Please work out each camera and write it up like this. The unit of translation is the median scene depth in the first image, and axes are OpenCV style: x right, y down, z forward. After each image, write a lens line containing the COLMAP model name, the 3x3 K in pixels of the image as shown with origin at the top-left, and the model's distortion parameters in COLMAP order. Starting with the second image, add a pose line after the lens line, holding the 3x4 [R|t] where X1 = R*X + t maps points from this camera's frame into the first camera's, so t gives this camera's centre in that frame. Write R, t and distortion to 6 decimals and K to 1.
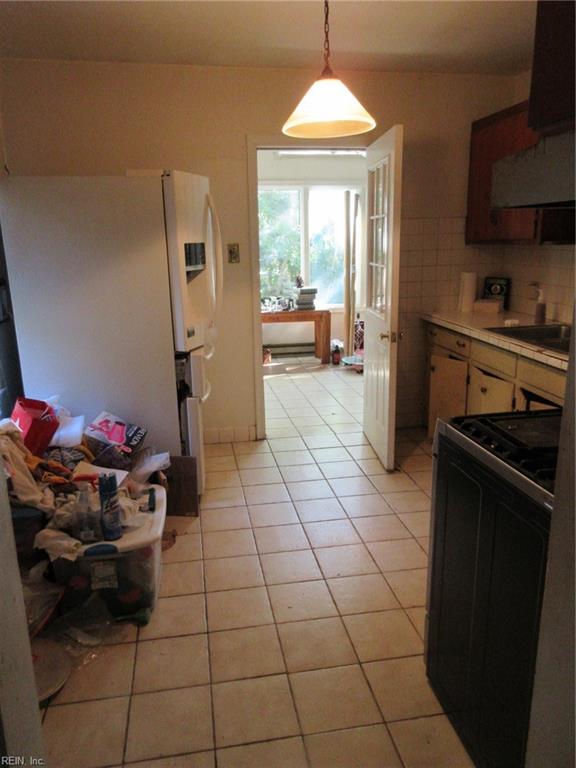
lens RADIAL K [[570.6, 0, 288.0], [0, 570.6, 384.0], [0, 0, 1]] dist [0.006615, 0.002065]
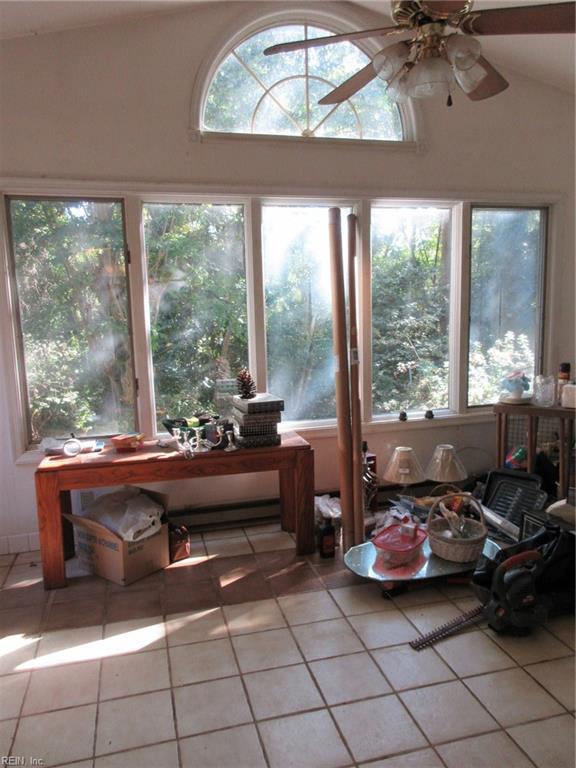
lens RADIAL K [[570.6, 0, 288.0], [0, 570.6, 384.0], [0, 0, 1]] dist [0.006615, 0.002065]
pose [[0.996024, -0.024148, 0.085751, 0.014098], [0.033007, 0.994088, -0.103440, -0.129379], [-0.082747, 0.105859, 0.990932, 0.518691]]
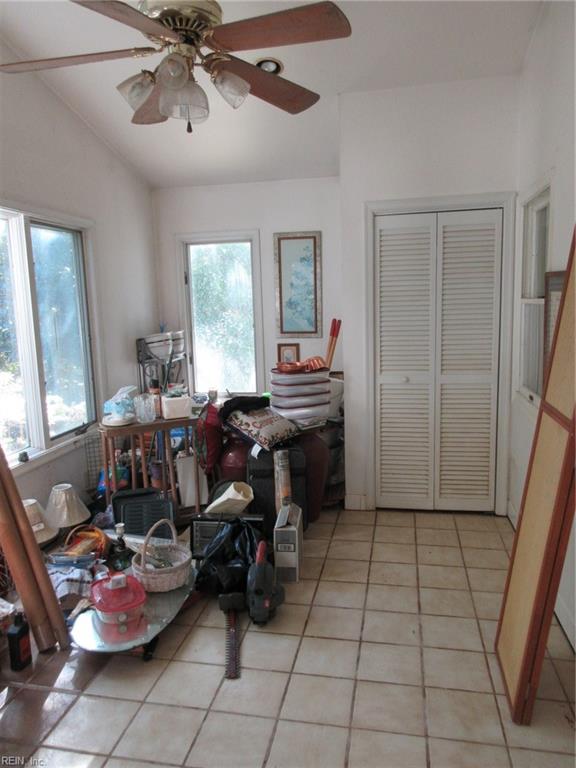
lens RADIAL K [[570.6, 0, 288.0], [0, 570.6, 384.0], [0, 0, 1]] dist [0.006615, 0.002065]
pose [[0.368259, -0.134583, 0.919931, -0.164652], [0.251263, 0.967055, 0.040894, -0.179785], [-0.895127, 0.216085, 0.389942, 0.675388]]
